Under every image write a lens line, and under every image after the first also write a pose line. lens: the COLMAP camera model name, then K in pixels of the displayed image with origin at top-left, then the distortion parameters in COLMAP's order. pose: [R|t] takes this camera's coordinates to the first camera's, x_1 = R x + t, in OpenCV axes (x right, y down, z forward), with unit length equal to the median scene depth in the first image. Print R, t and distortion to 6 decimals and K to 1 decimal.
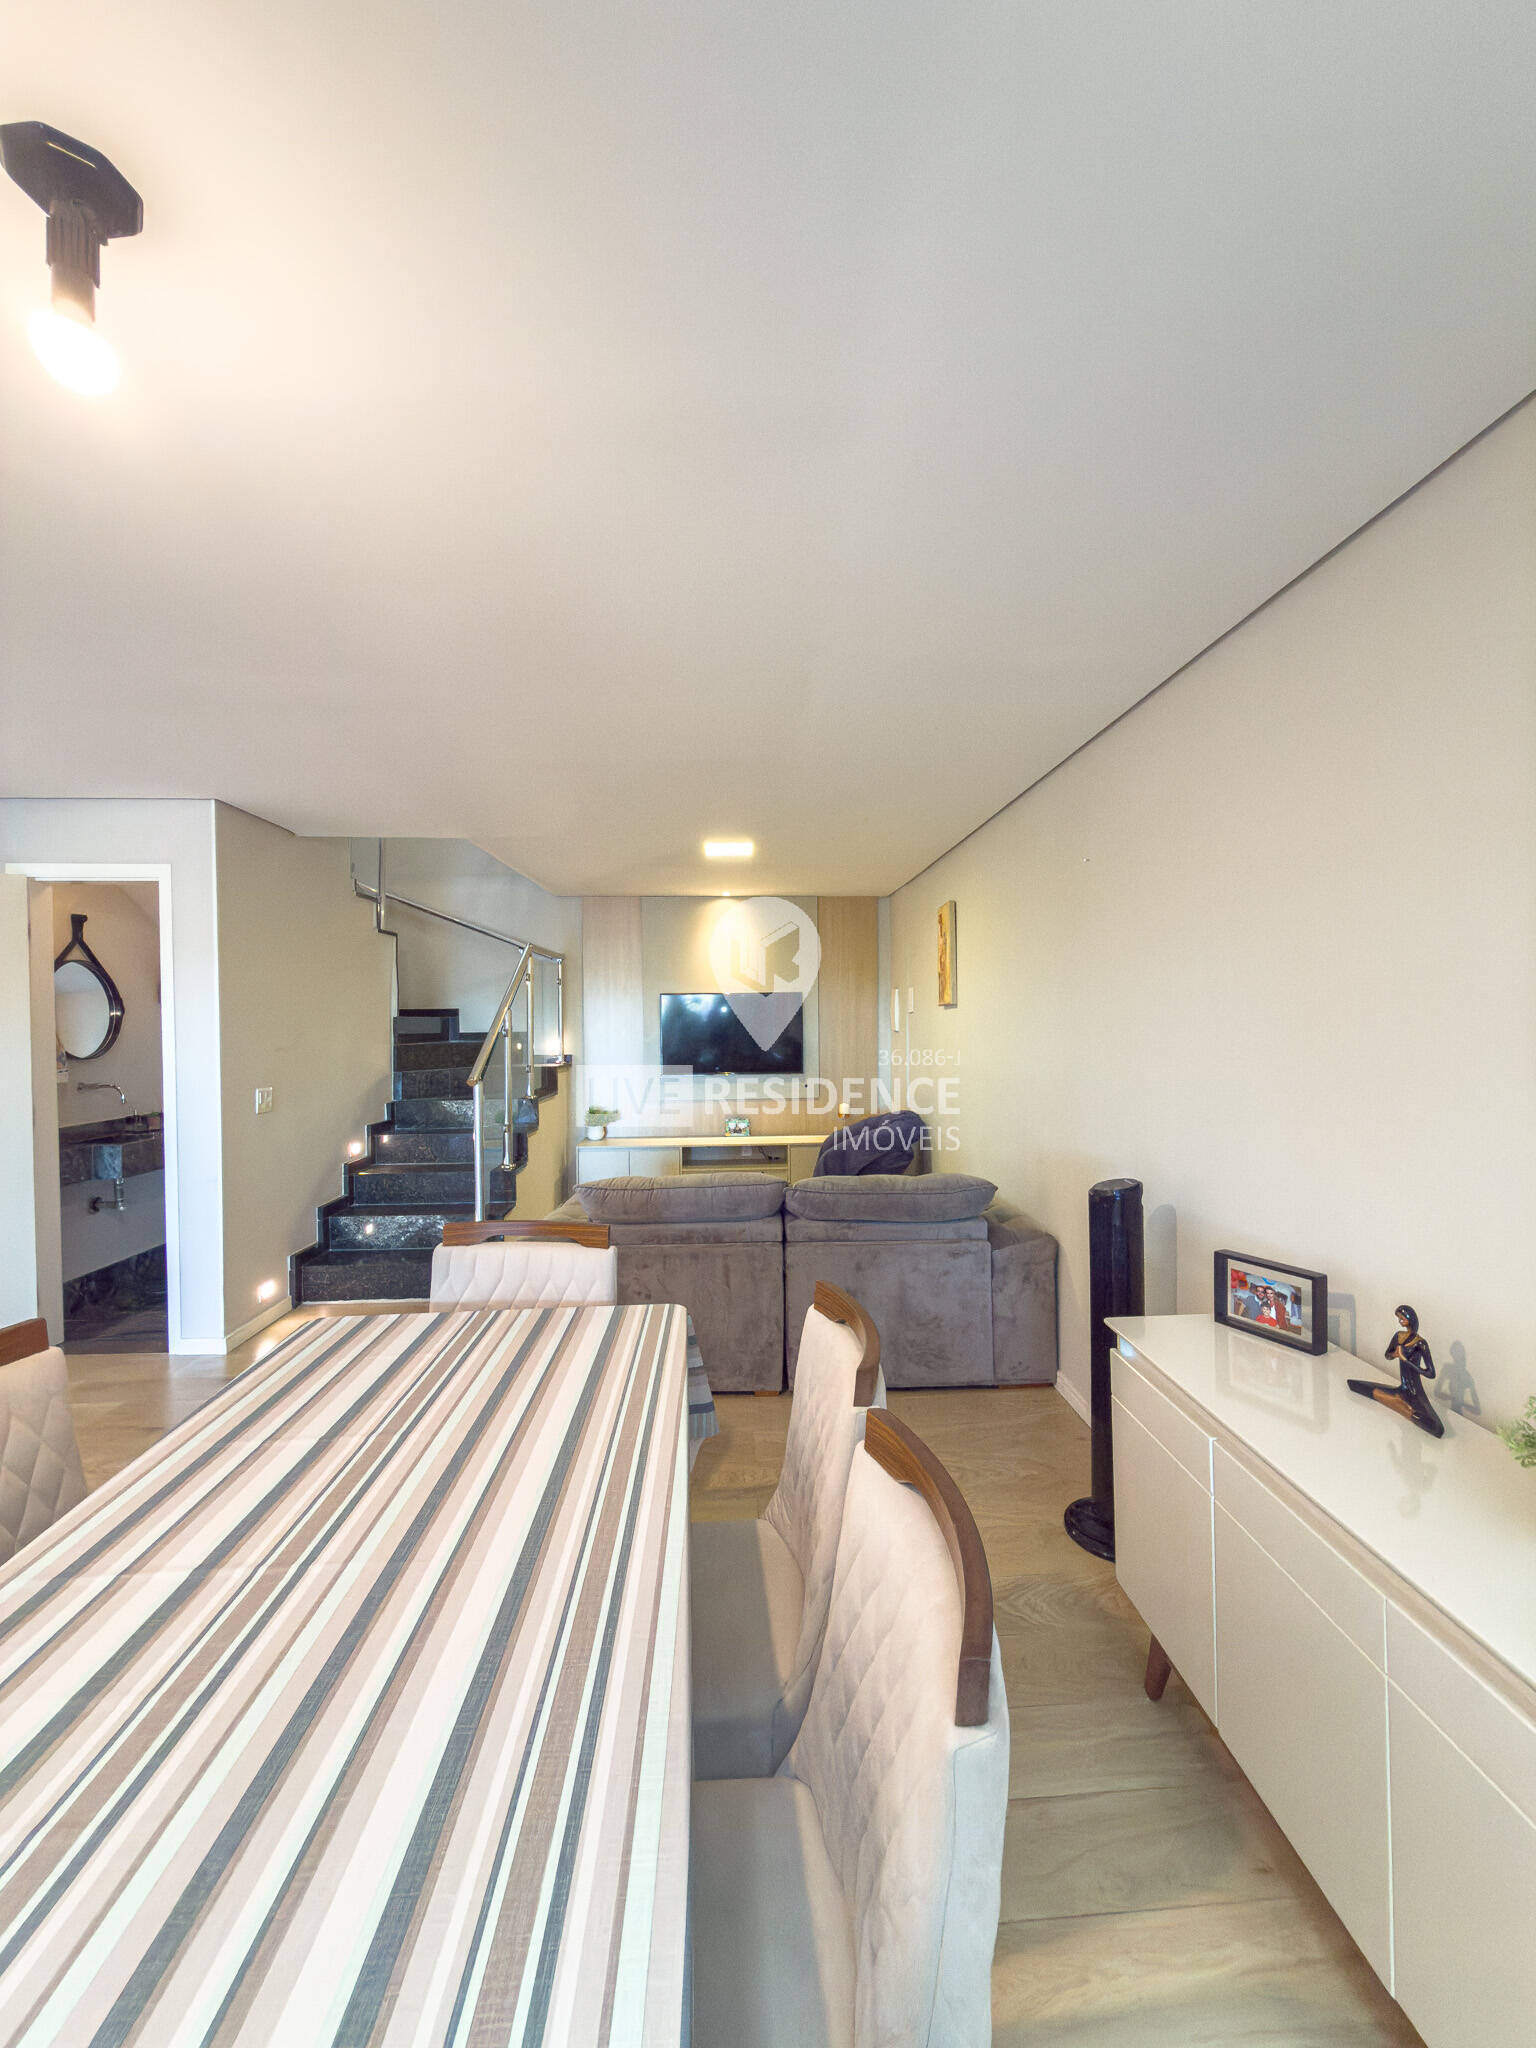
lens RADIAL K [[814.7, 0, 772.0], [0, 814.7, 1028.4], [0, 0, 1]] dist [-0.001602, -0.000088]
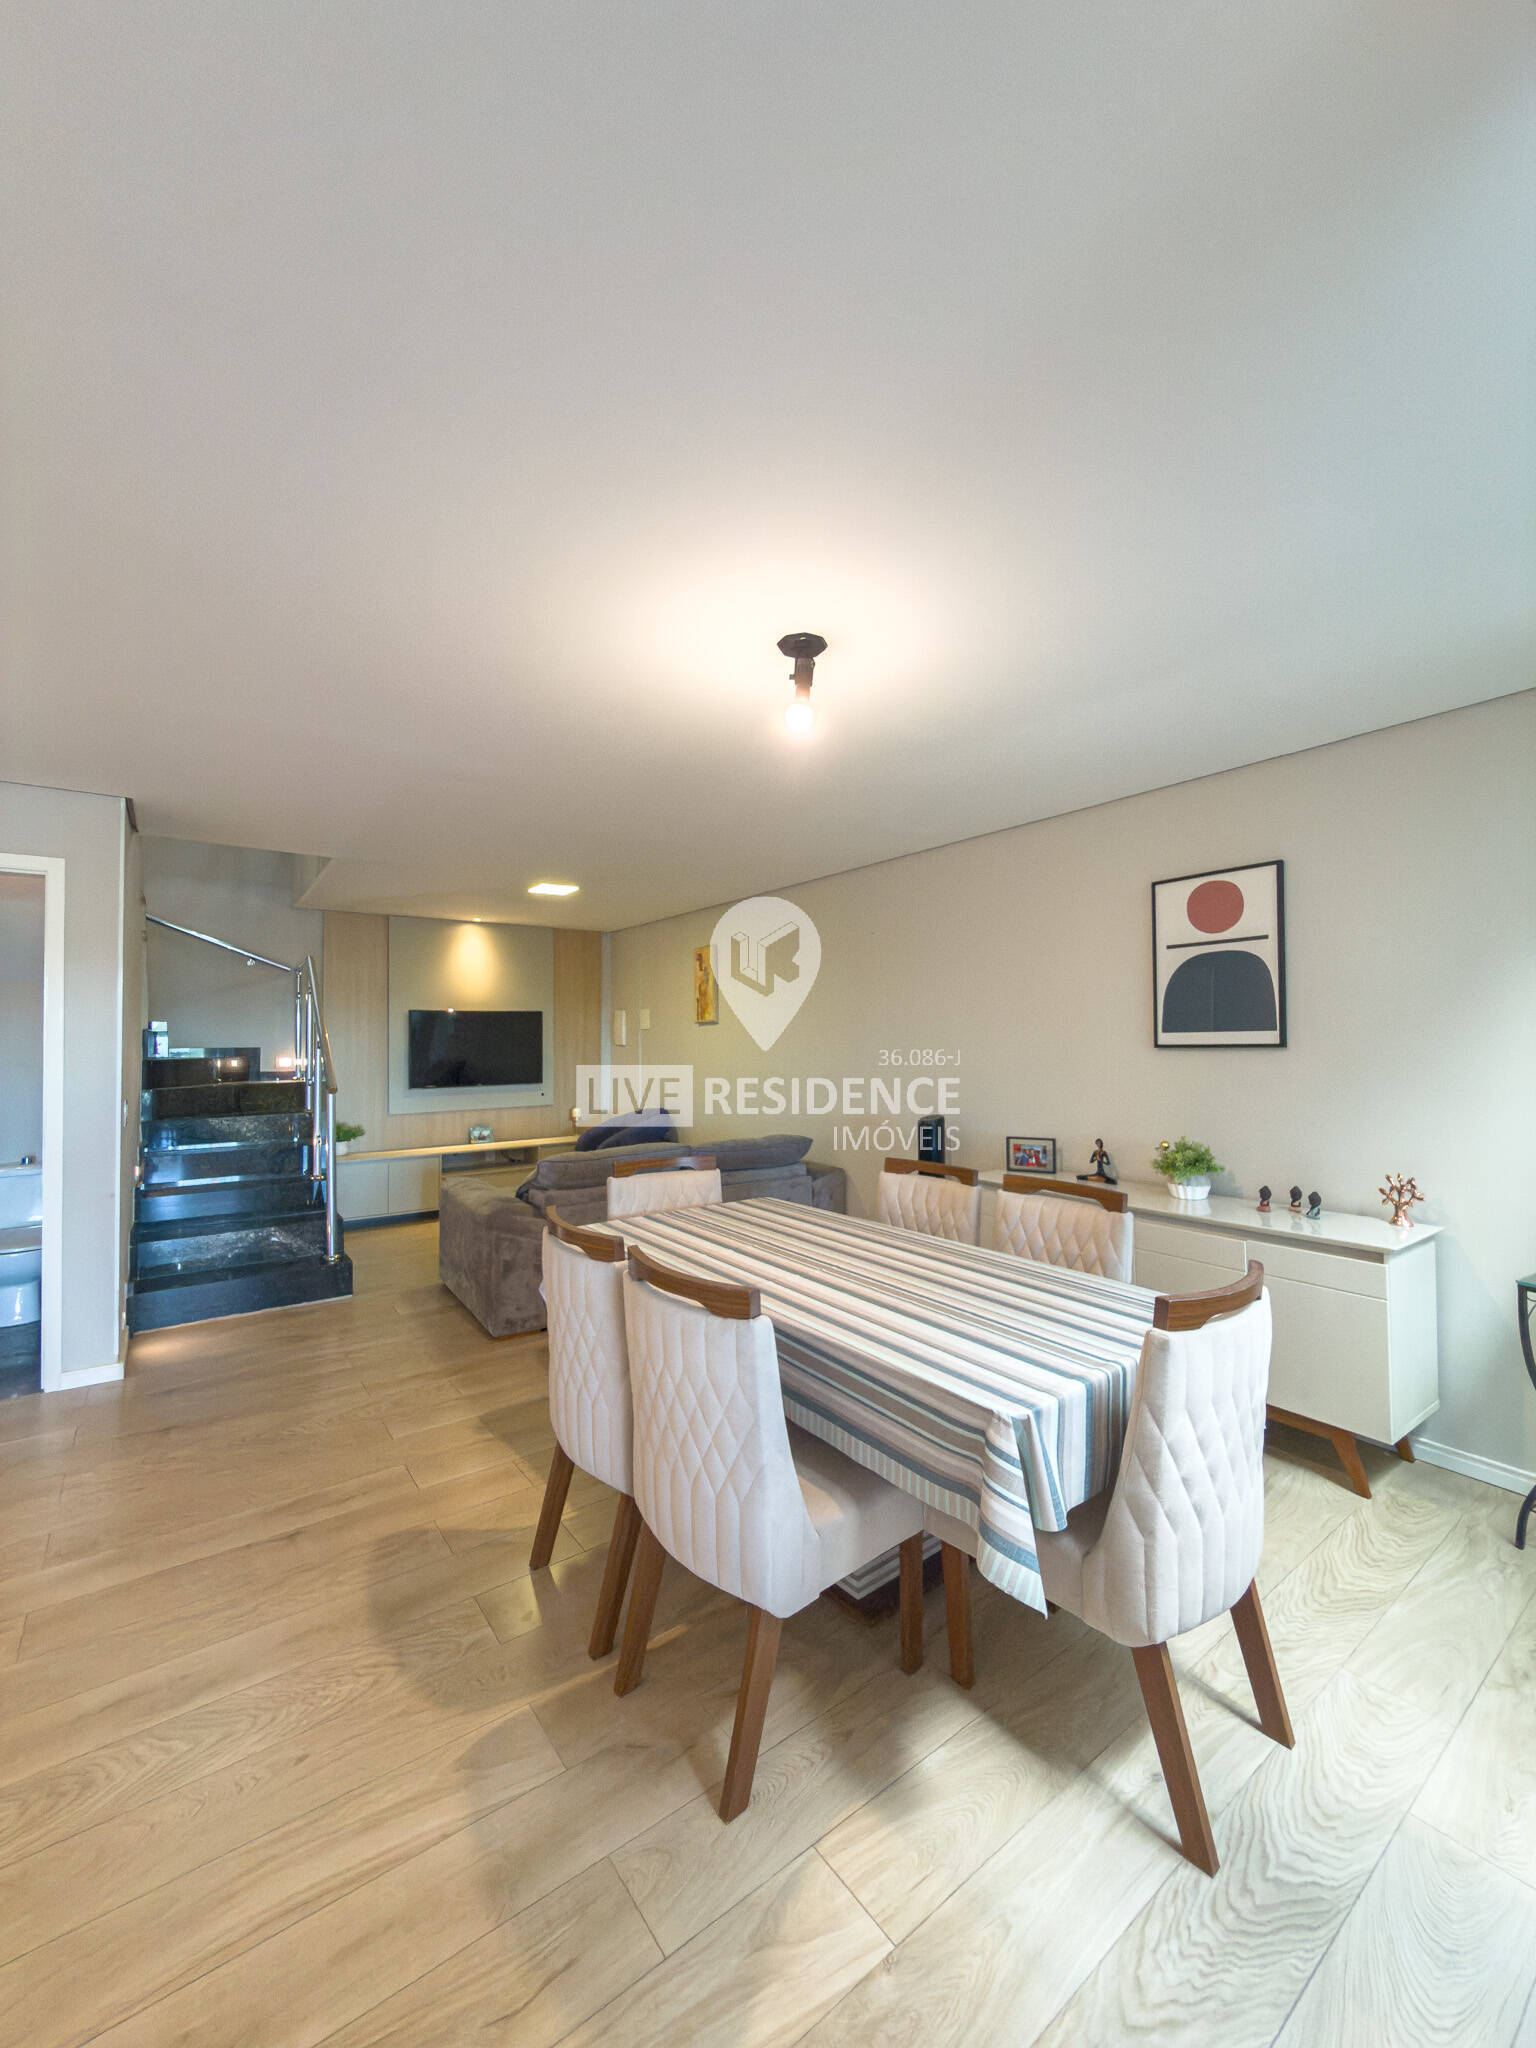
lens RADIAL K [[814.7, 0, 772.0], [0, 814.7, 1028.4], [0, 0, 1]] dist [-0.001602, -0.000088]
pose [[0.837095, 0.008718, 0.546988, -0.402649], [0.007806, 0.999581, -0.027876, 0.017510], [-0.547002, 0.027605, 0.836676, -0.156070]]
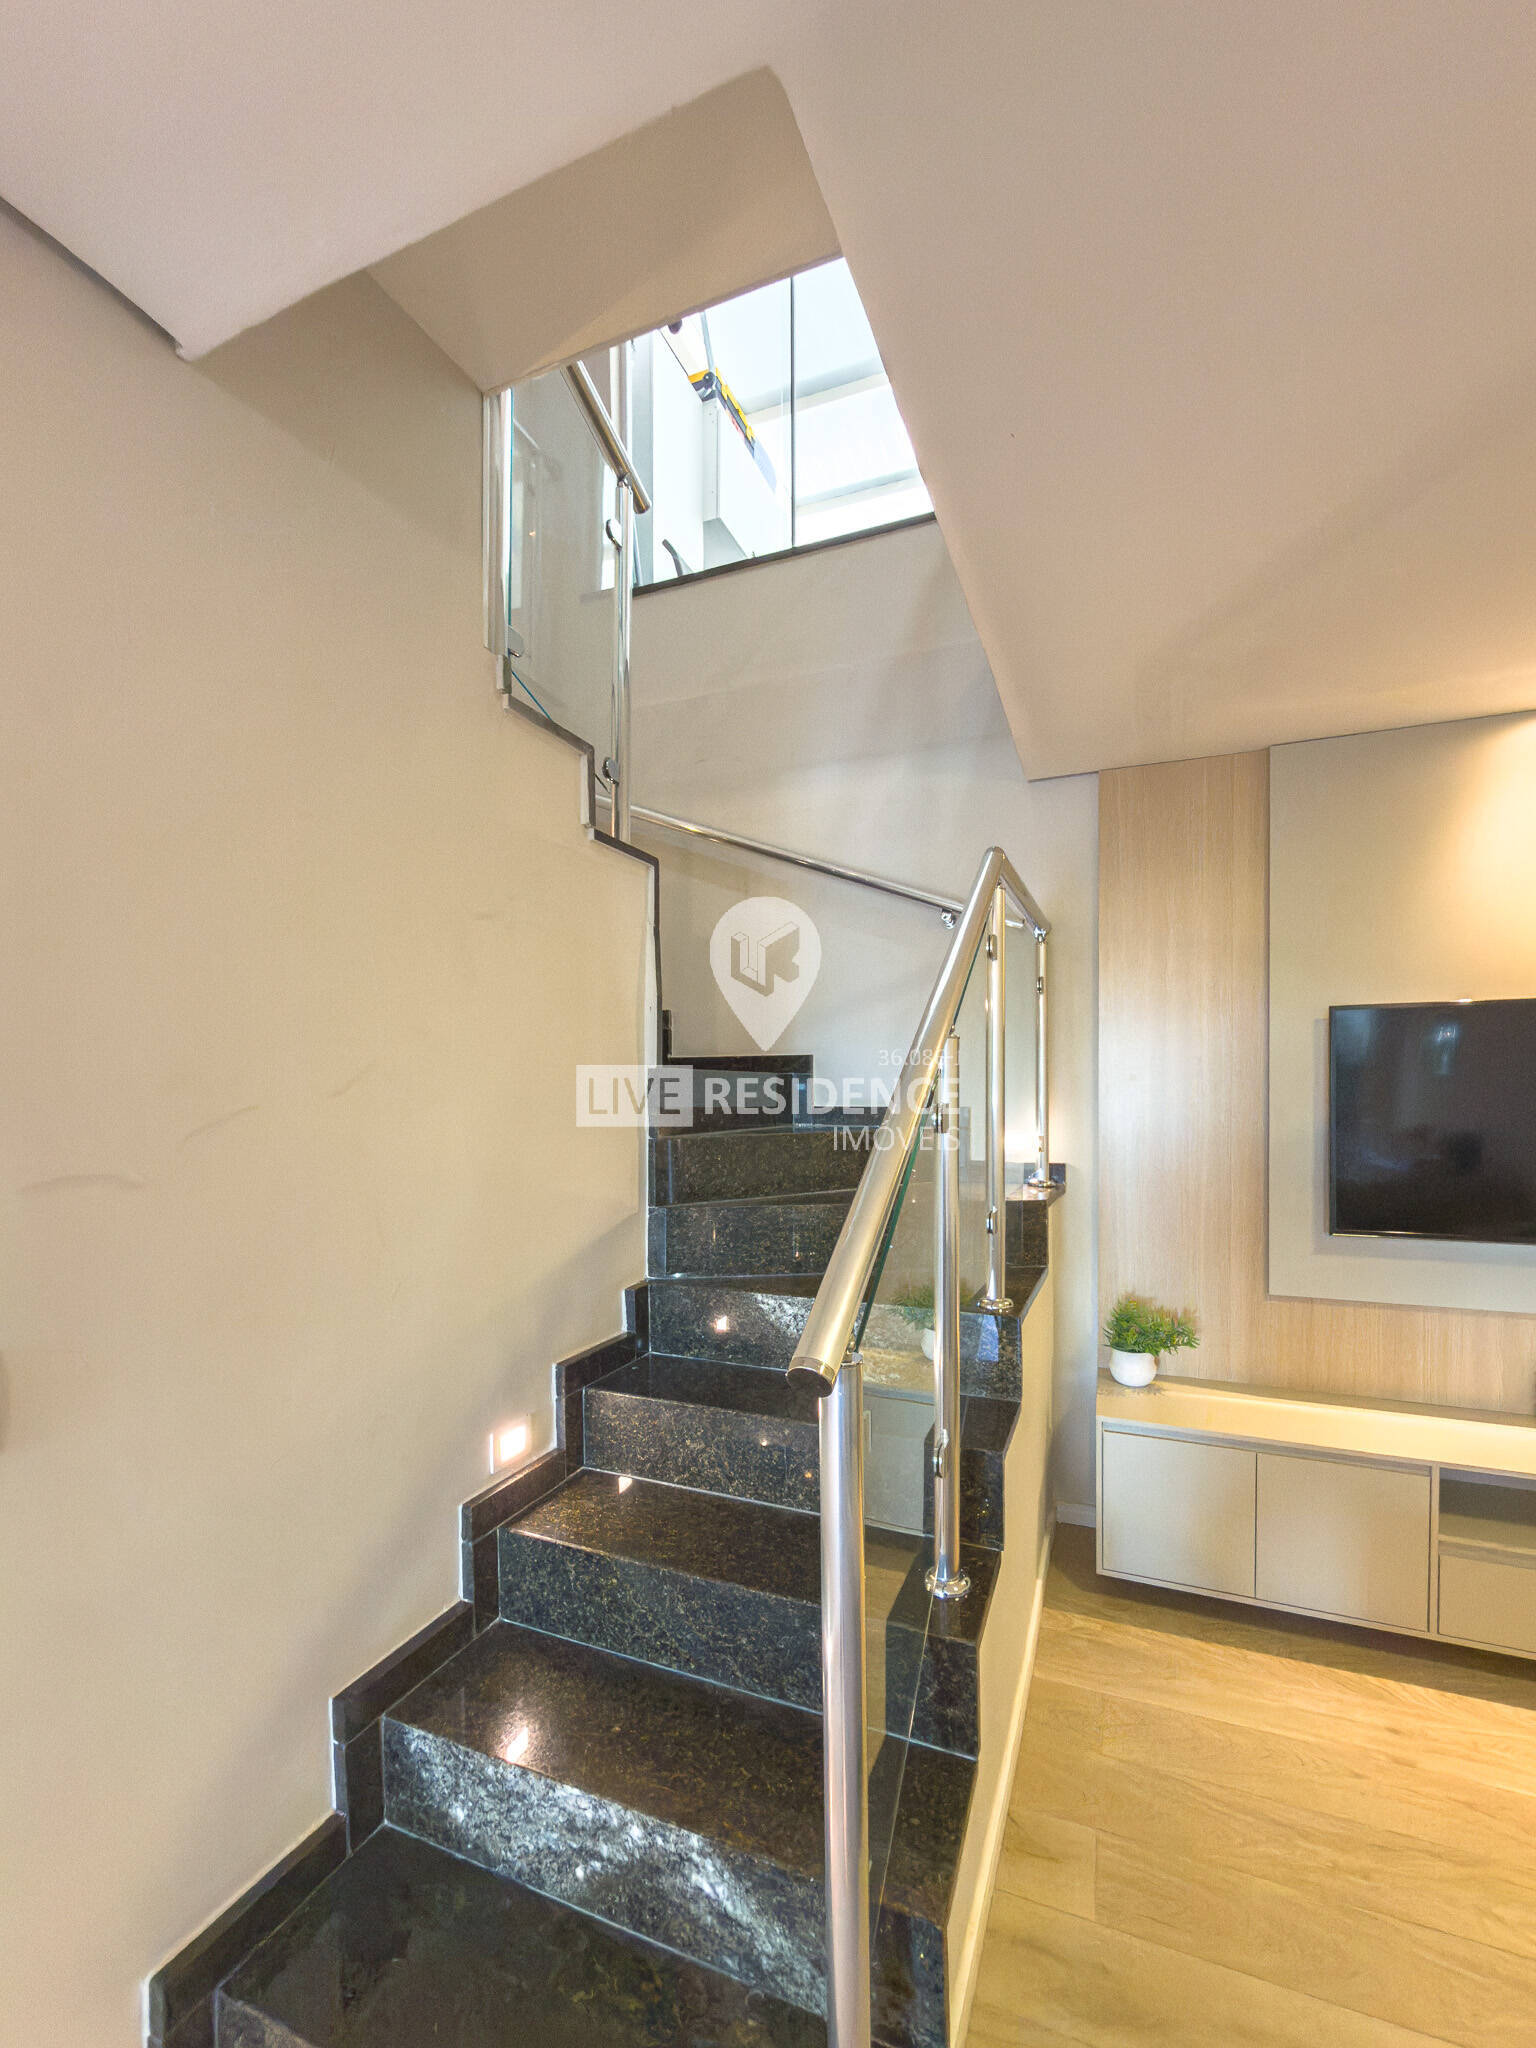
lens RADIAL K [[859.4, 0, 759.8], [0, 859.4, 1094.0], [0, 0, 1]] dist [-0.002014, -0.000541]
pose [[0.898297, 0.007551, -0.439324, -0.248432], [-0.007402, 0.999971, 0.002052, -0.003238], [0.439327, 0.001408, 0.898326, 0.693824]]
